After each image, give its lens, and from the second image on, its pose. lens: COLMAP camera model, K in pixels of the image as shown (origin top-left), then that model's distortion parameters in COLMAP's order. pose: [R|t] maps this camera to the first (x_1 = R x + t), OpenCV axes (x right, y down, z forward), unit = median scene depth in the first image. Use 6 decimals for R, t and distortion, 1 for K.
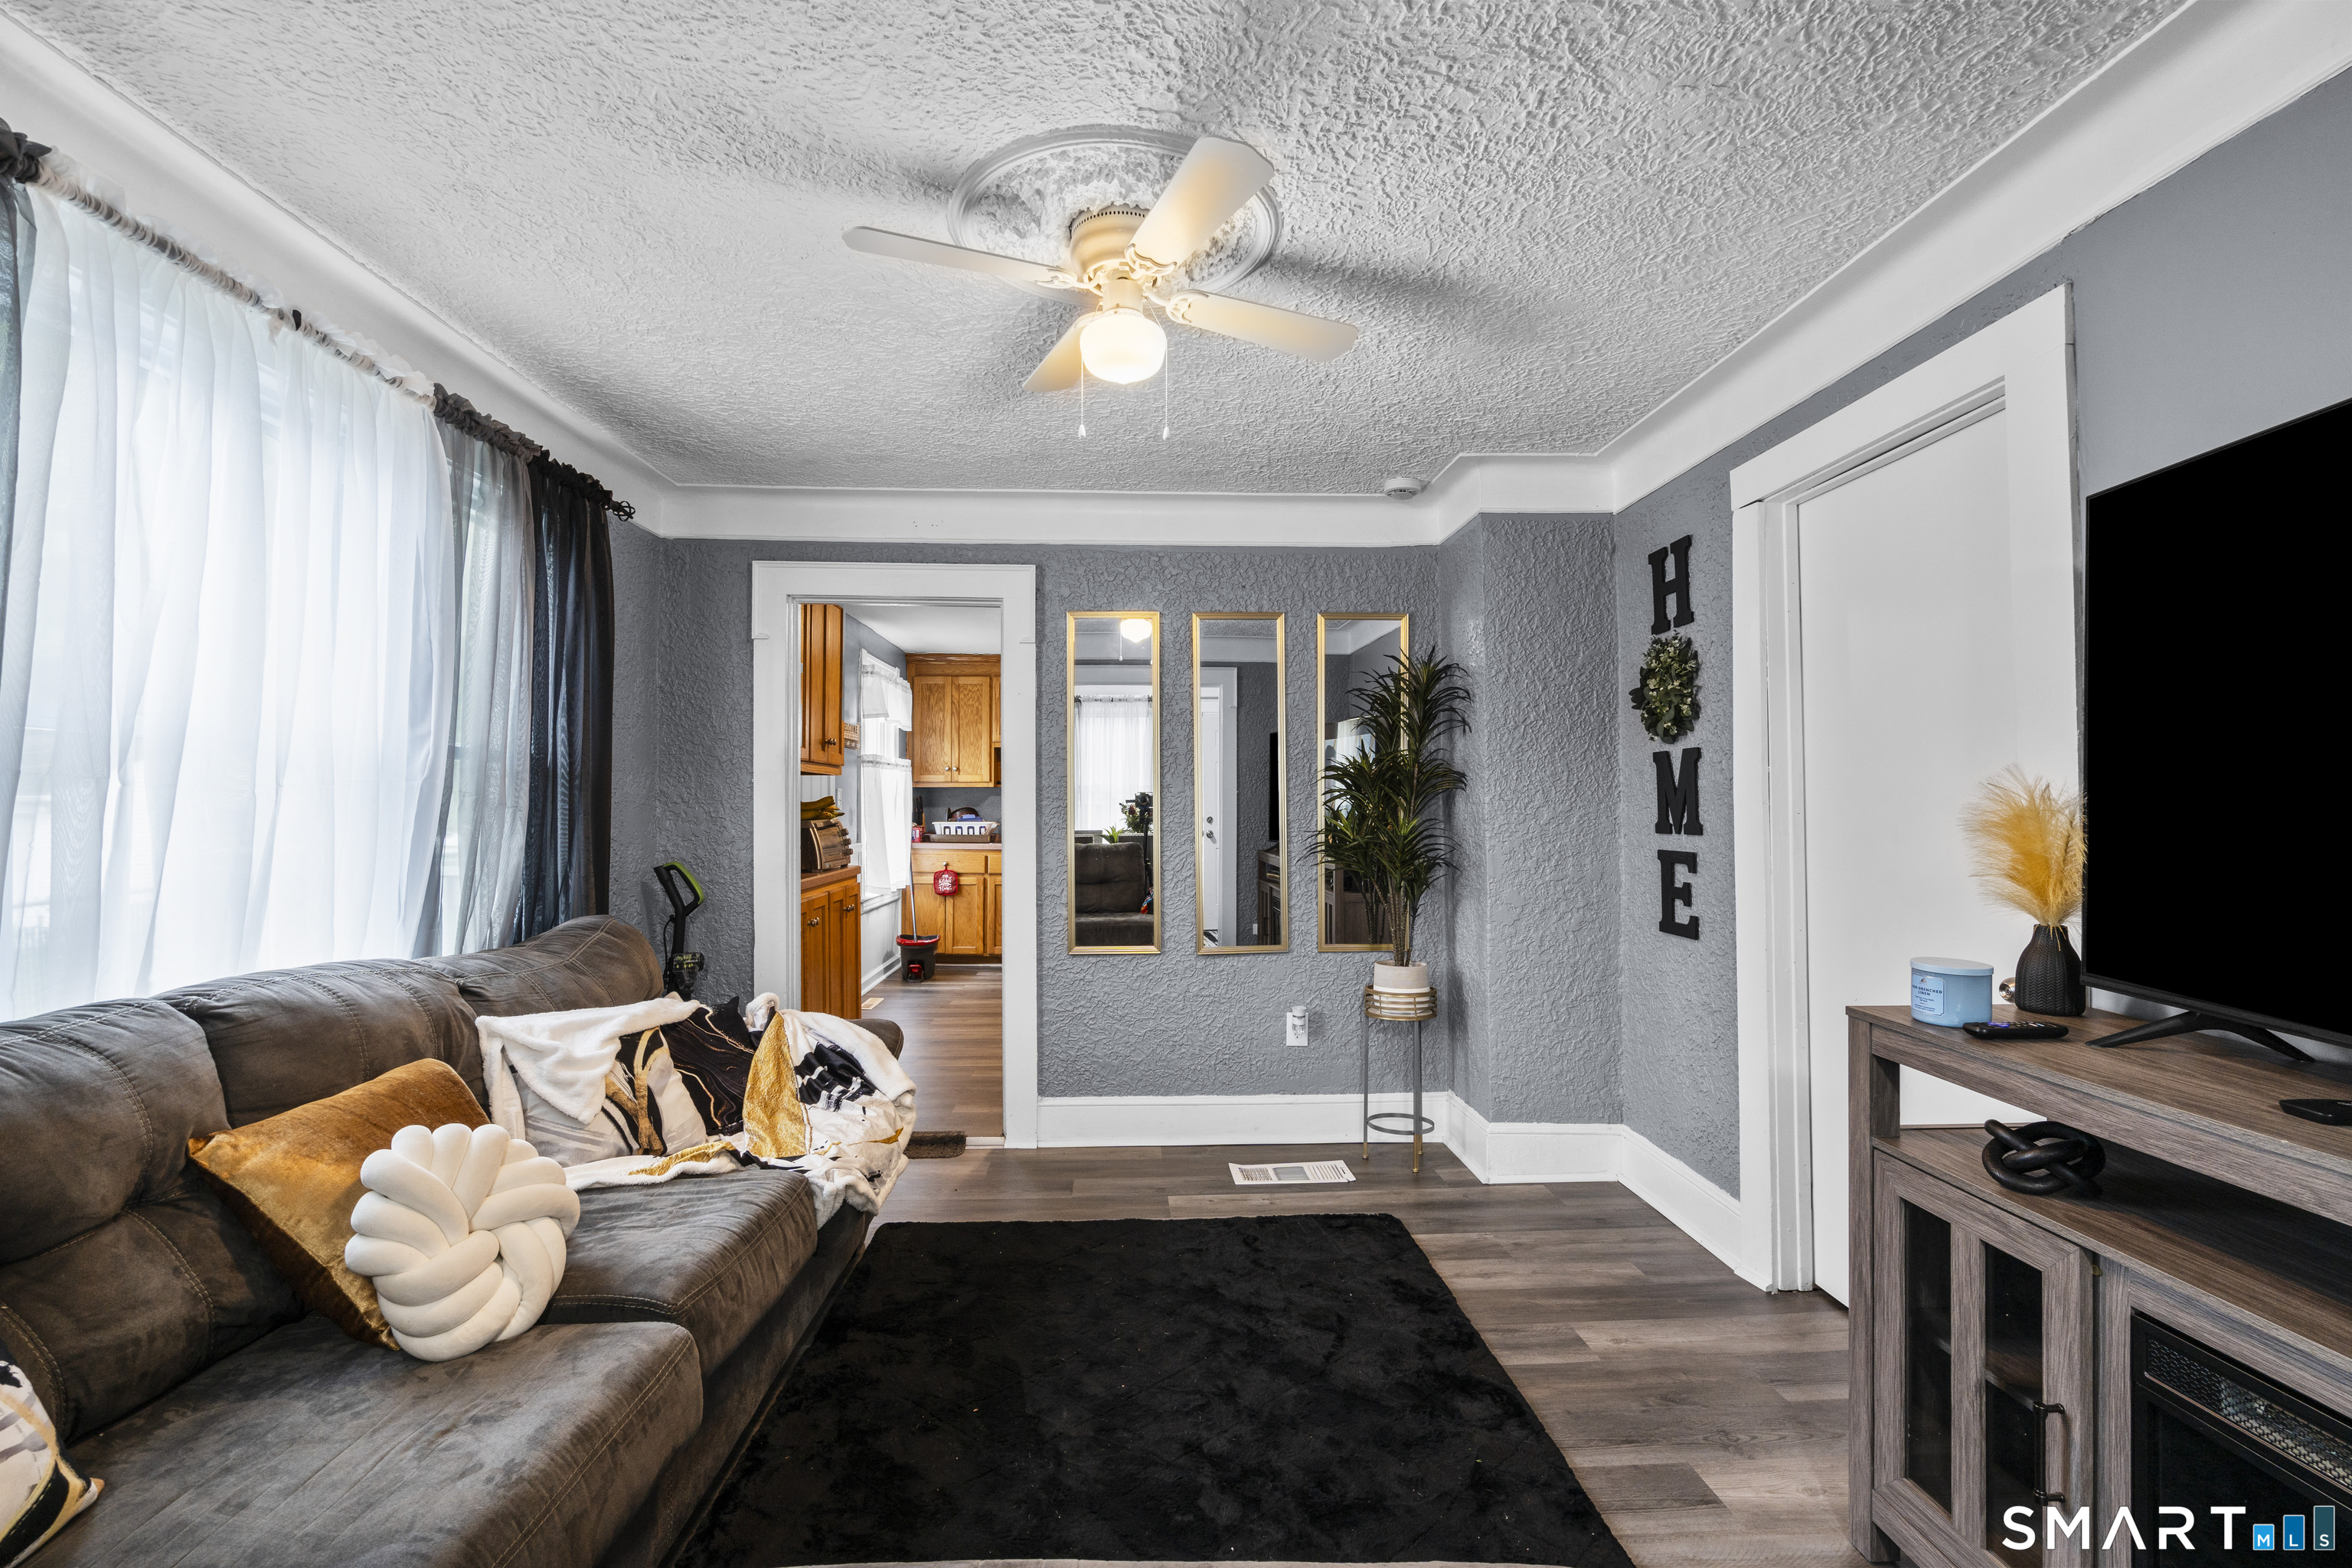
lens RADIAL K [[1054.3, 0, 1174.7], [0, 1054.3, 788.5], [0, 0, 1]] dist [-0.010151, 0.004448]
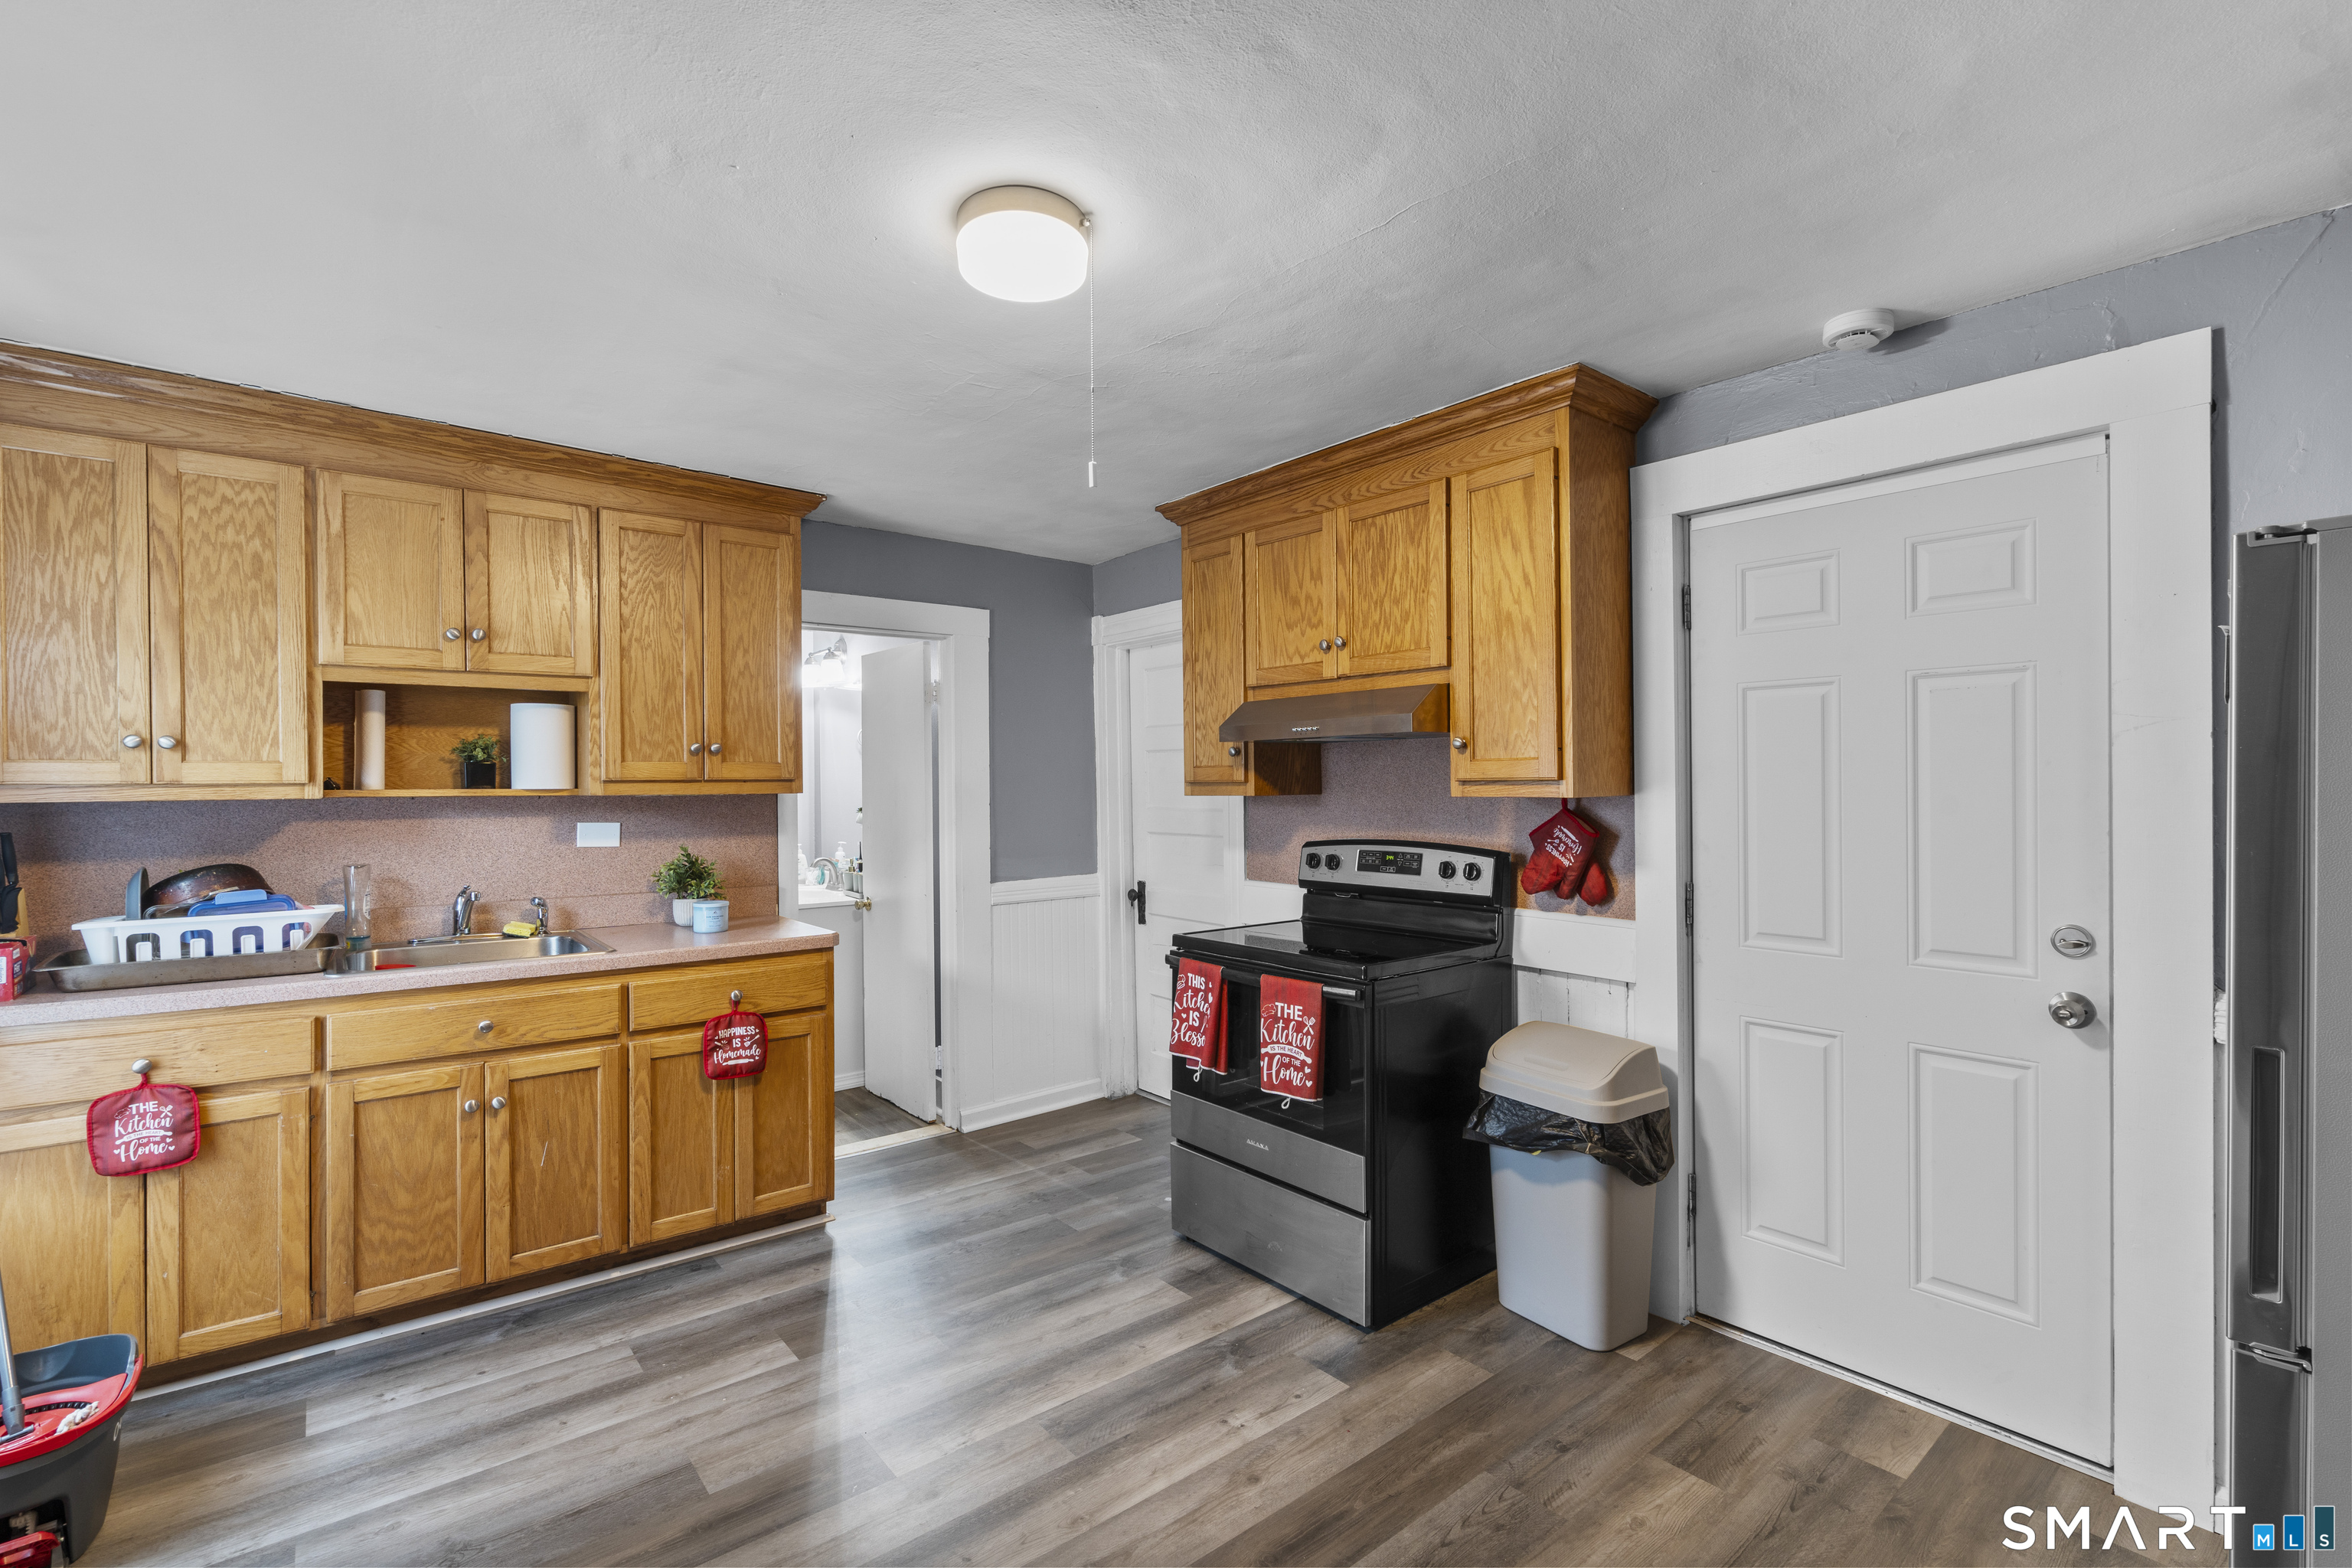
lens RADIAL K [[1054.3, 0, 1174.7], [0, 1054.3, 788.5], [0, 0, 1]] dist [-0.010151, 0.004448]
pose [[0.805179, -0.009809, 0.592951, -0.324352], [0.000757, 0.999879, 0.015512, -0.020406], [-0.593031, -0.012041, 0.805089, 1.219571]]
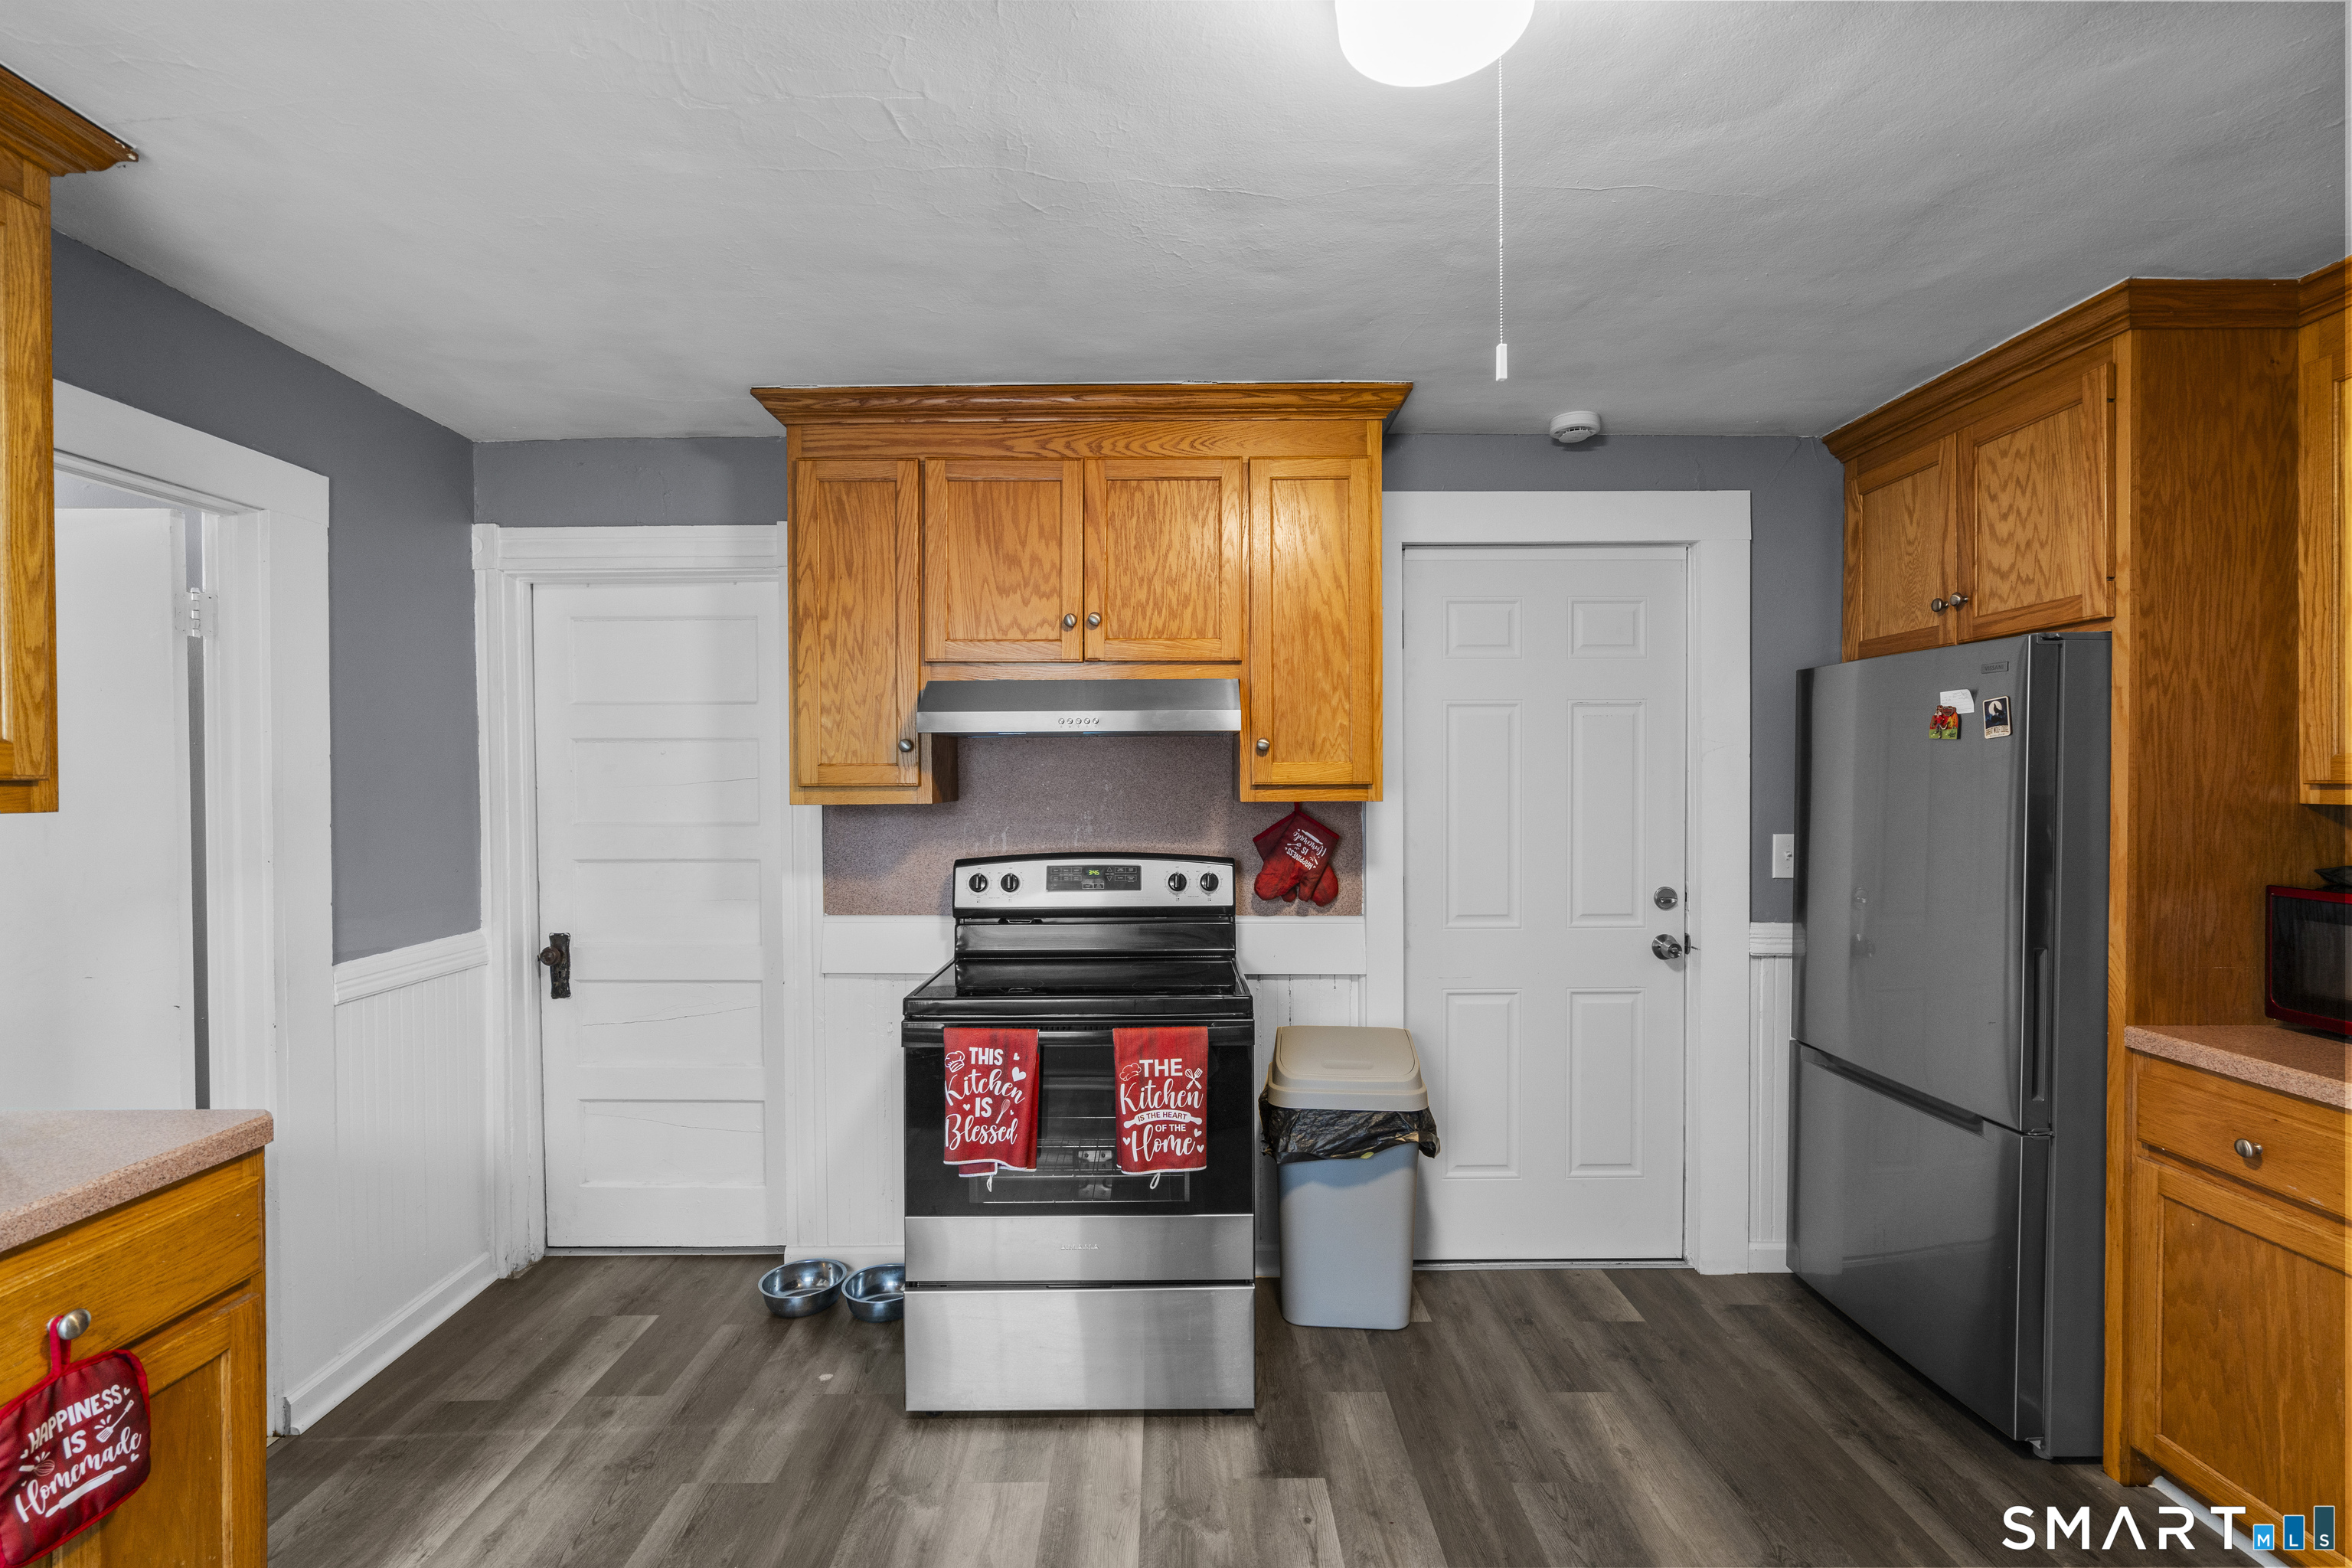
lens RADIAL K [[1054.3, 0, 1174.7], [0, 1054.3, 788.5], [0, 0, 1]] dist [-0.010151, 0.004448]
pose [[0.044908, -0.010170, 0.998939, -0.419463], [-0.008169, 0.999911, 0.010548, -0.018629], [-0.998958, -0.008634, 0.044821, 1.715382]]
